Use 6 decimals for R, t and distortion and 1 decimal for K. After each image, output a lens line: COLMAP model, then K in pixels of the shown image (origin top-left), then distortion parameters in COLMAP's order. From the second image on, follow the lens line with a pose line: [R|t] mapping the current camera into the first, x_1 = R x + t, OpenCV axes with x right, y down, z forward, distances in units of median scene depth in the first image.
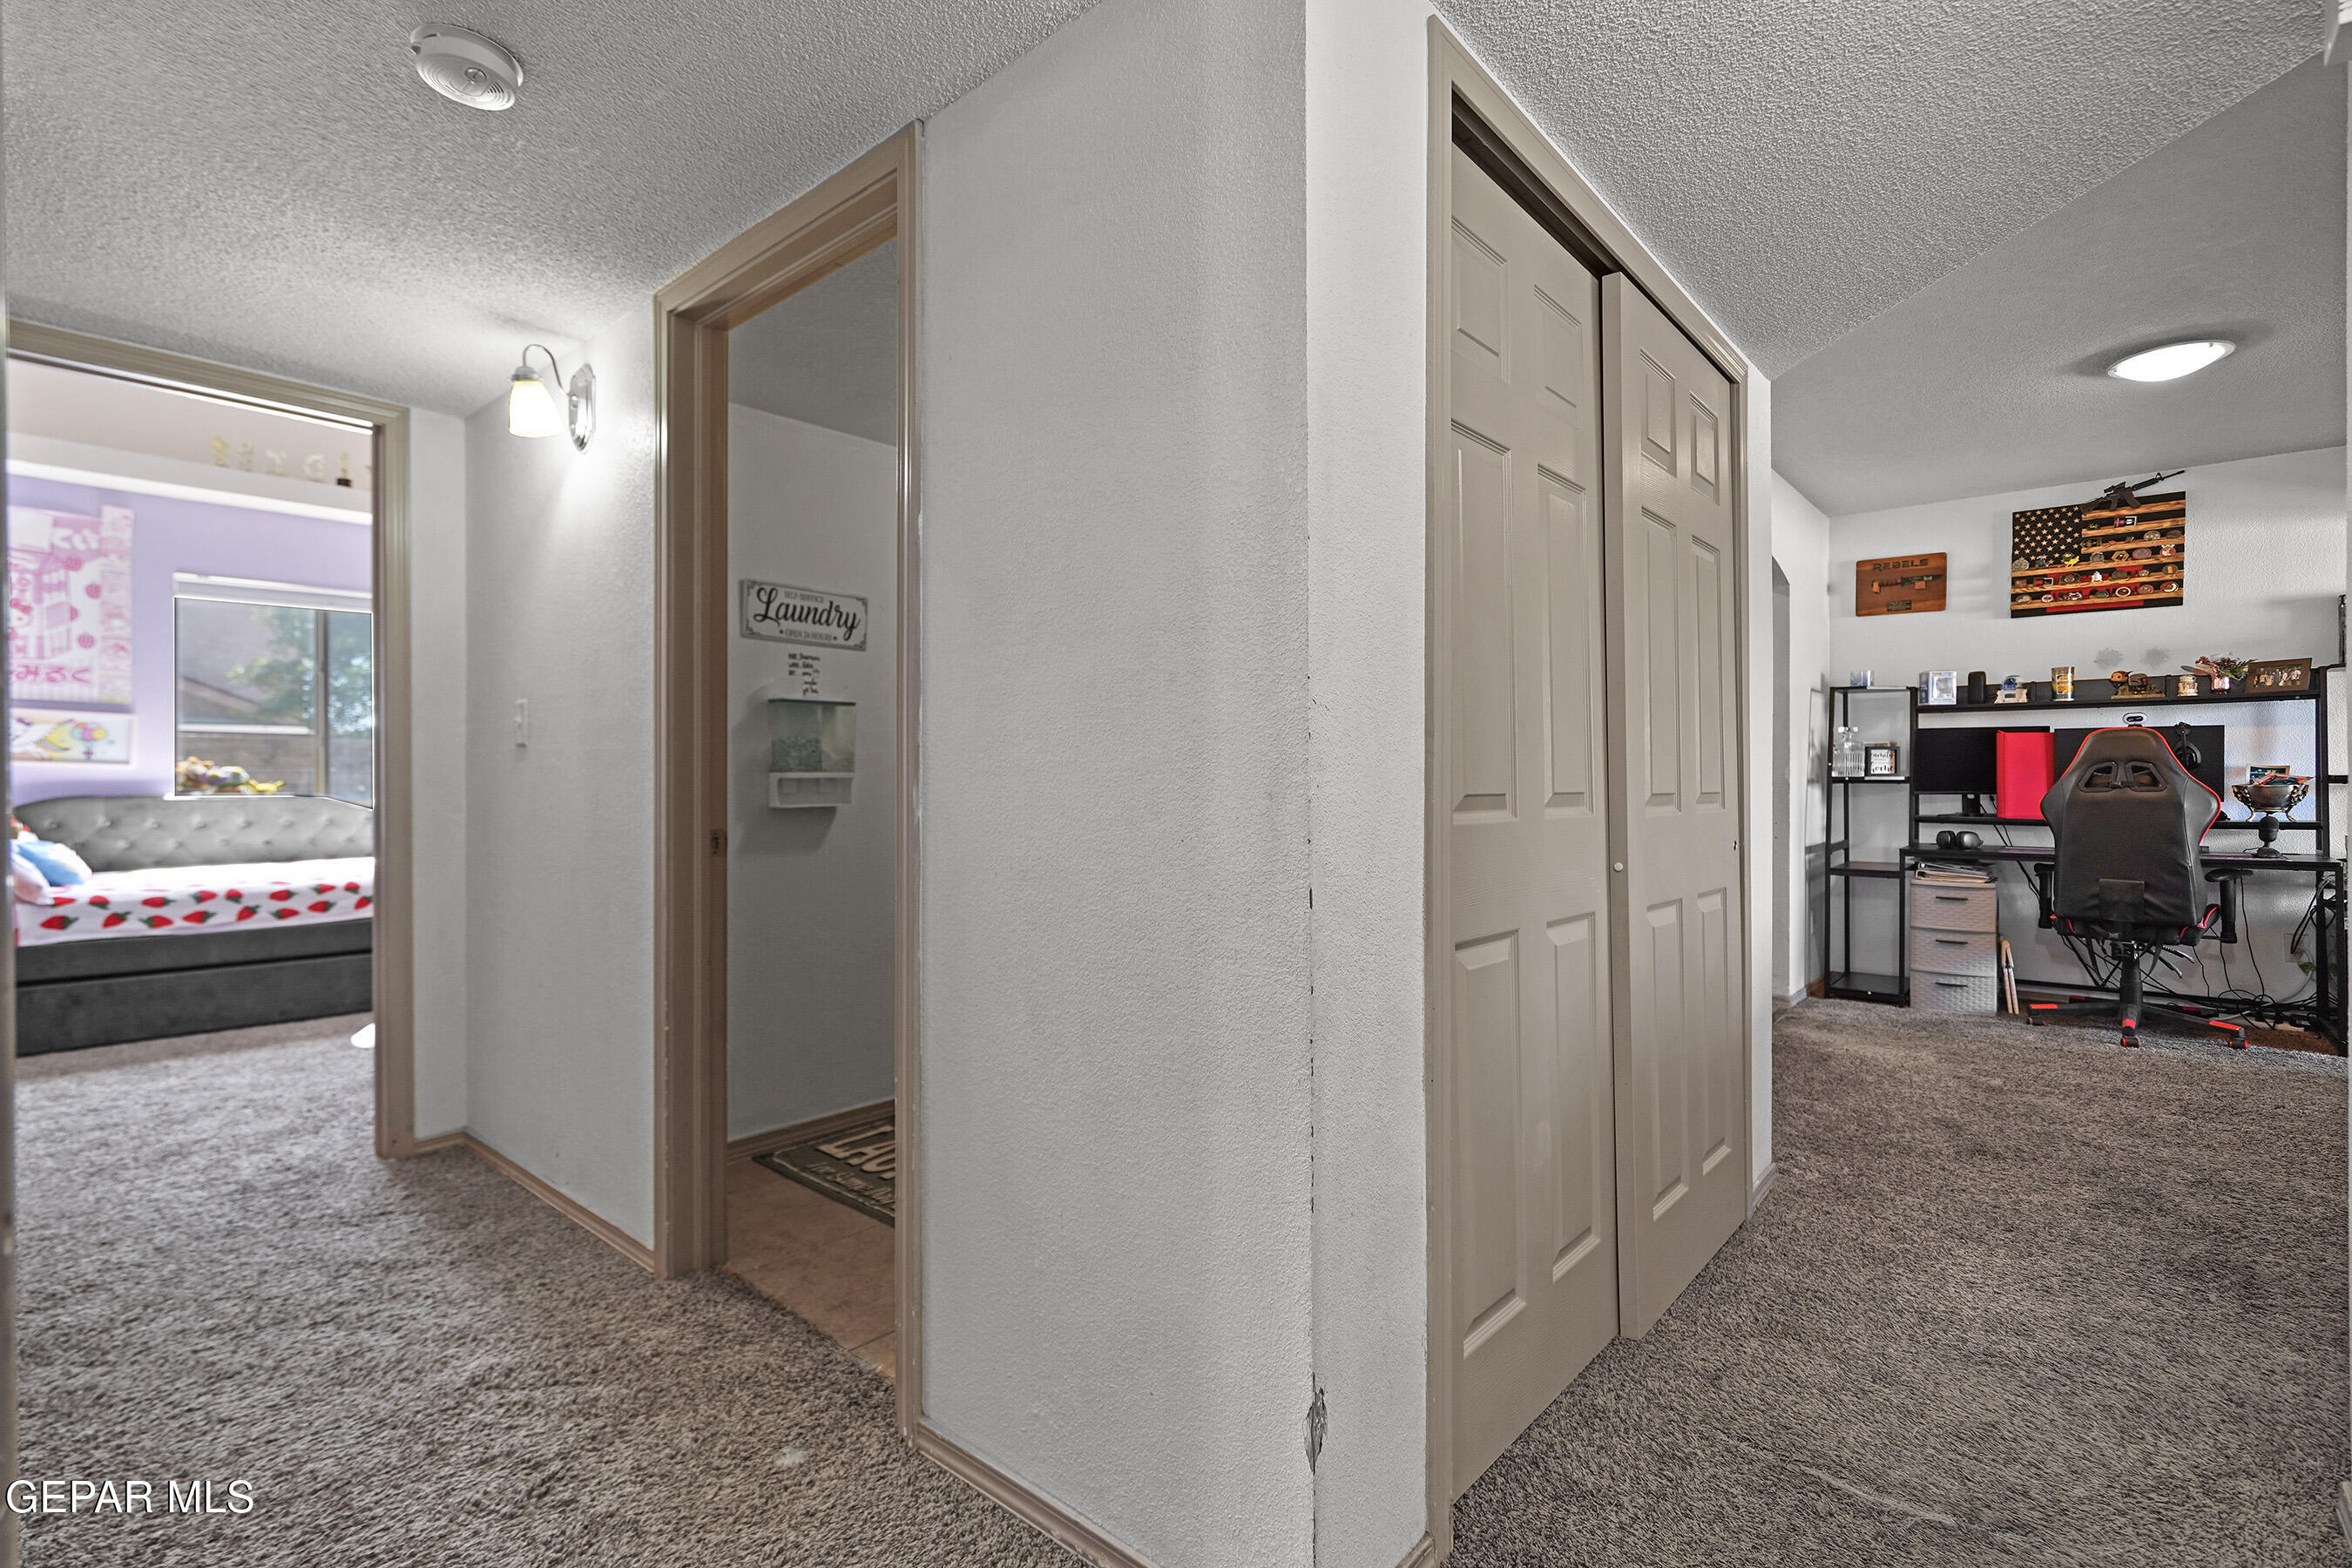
lens RADIAL K [[1085.2, 0, 1175.0], [0, 1085.2, 780.4], [0, 0, 1]] dist [0.004101, -0.000029]
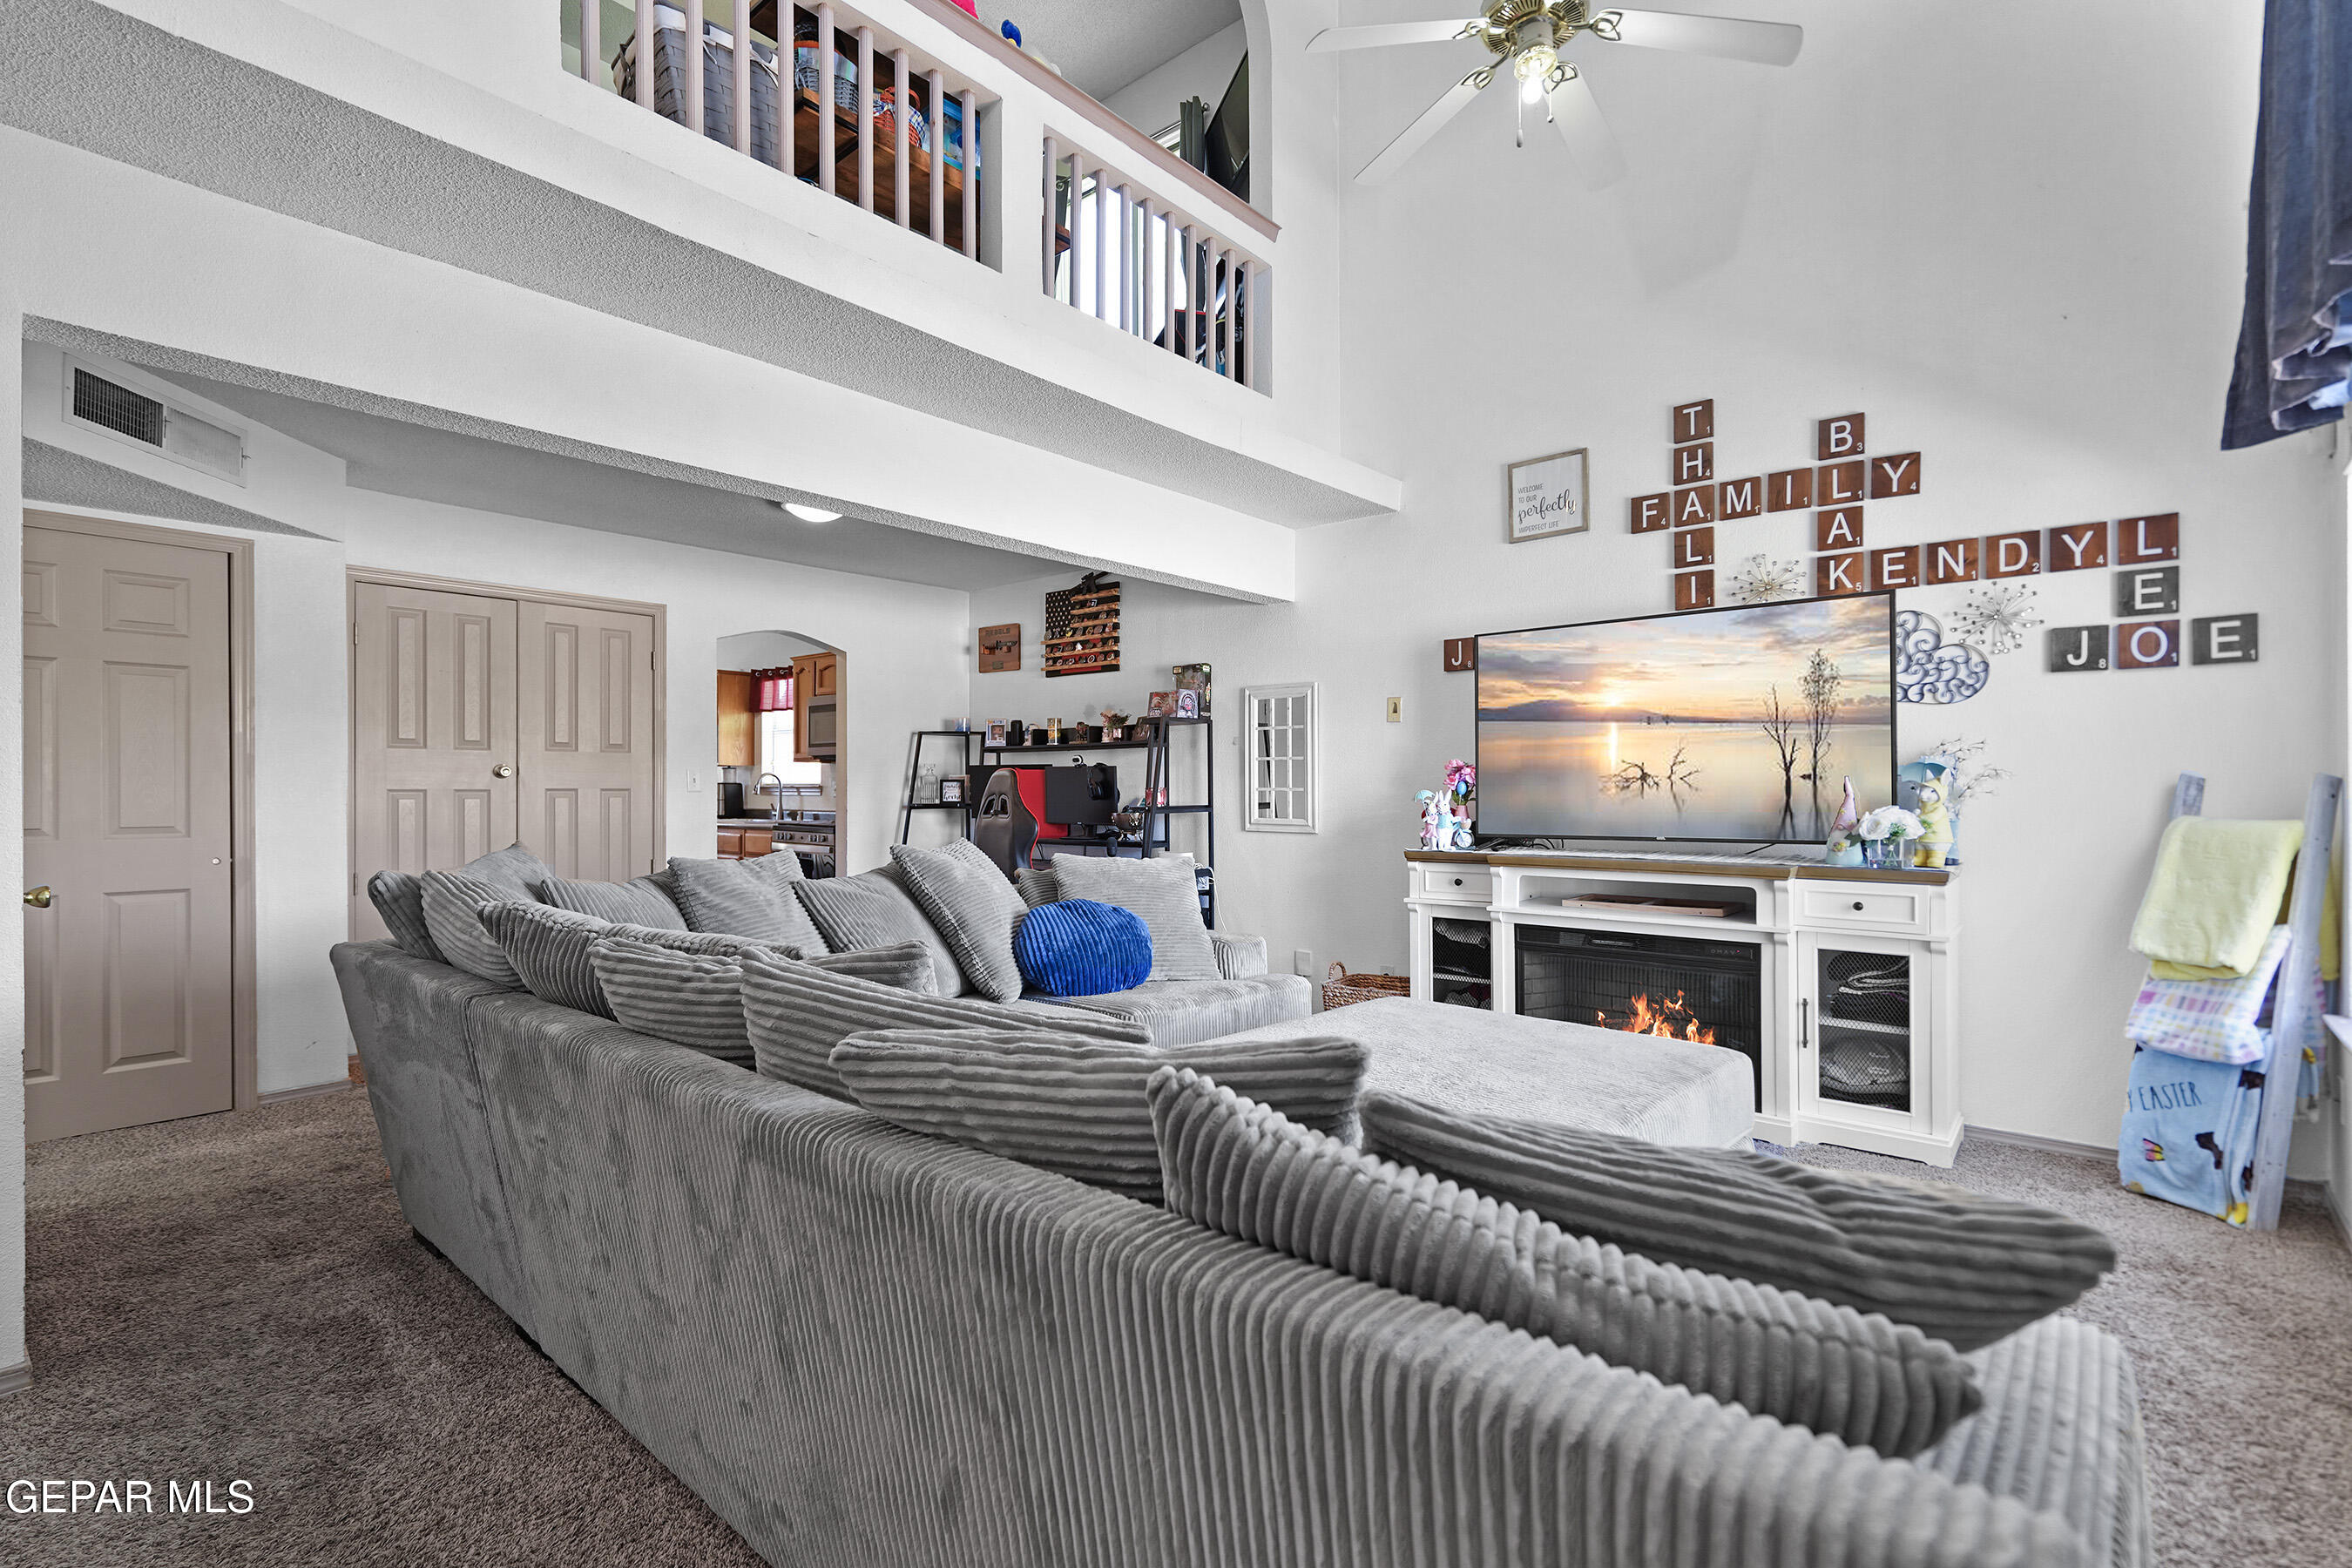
lens RADIAL K [[1085.2, 0, 1177.3], [0, 1085.2, 789.4], [0, 0, 1]] dist [0.004101, -0.000029]
pose [[0.999966, 0.005032, -0.006488, 0.985649], [-0.005047, 0.999985, -0.002333, -0.019245], [0.006476, 0.002366, 0.999976, -0.264597]]
